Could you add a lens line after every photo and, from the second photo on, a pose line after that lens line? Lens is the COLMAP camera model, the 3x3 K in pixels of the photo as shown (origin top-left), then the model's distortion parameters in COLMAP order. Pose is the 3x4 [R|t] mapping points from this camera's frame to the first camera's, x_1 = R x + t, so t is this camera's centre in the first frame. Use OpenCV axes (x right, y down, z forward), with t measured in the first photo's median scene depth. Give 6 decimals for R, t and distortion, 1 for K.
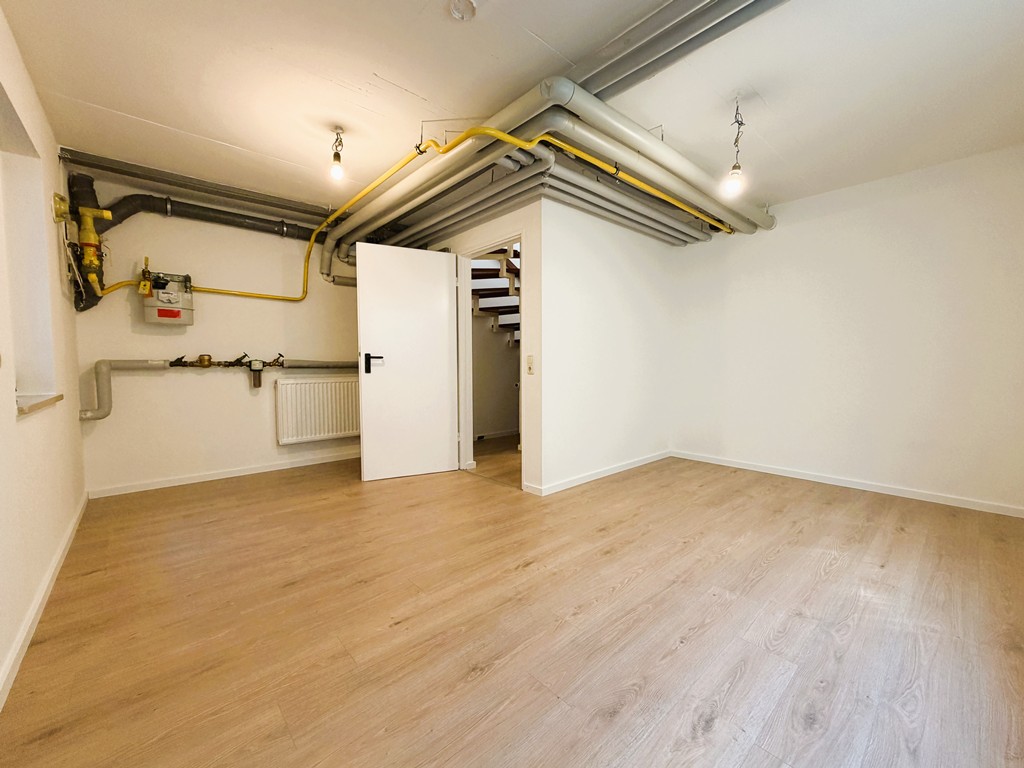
lens RADIAL K [[405.9, 0, 516.1], [0, 405.9, 379.5], [0, 0, 1]] dist [-0.002430, -0.000253]
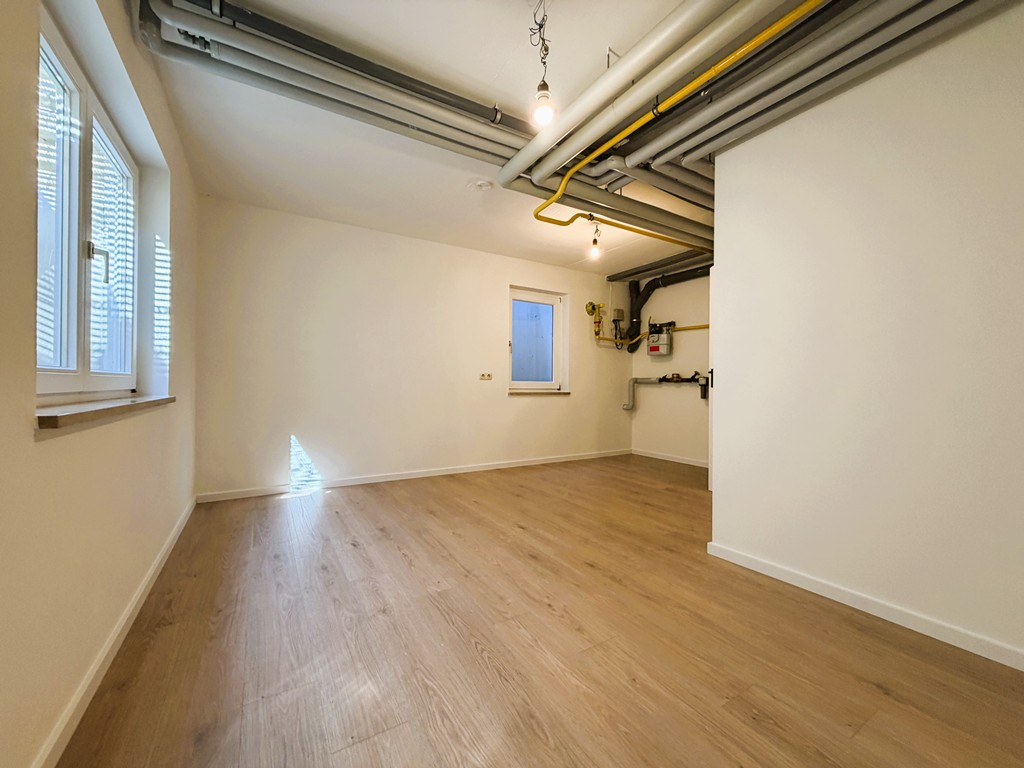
lens RADIAL K [[405.9, 0, 515.5], [0, 405.9, 384.4], [0, 0, 1]] dist [-0.002430, -0.000253]
pose [[-0.162319, 0.002931, -0.986734, 1.333020], [-0.048129, 0.998782, 0.010884, -0.019725], [0.985564, 0.049257, -0.161980, 1.177313]]
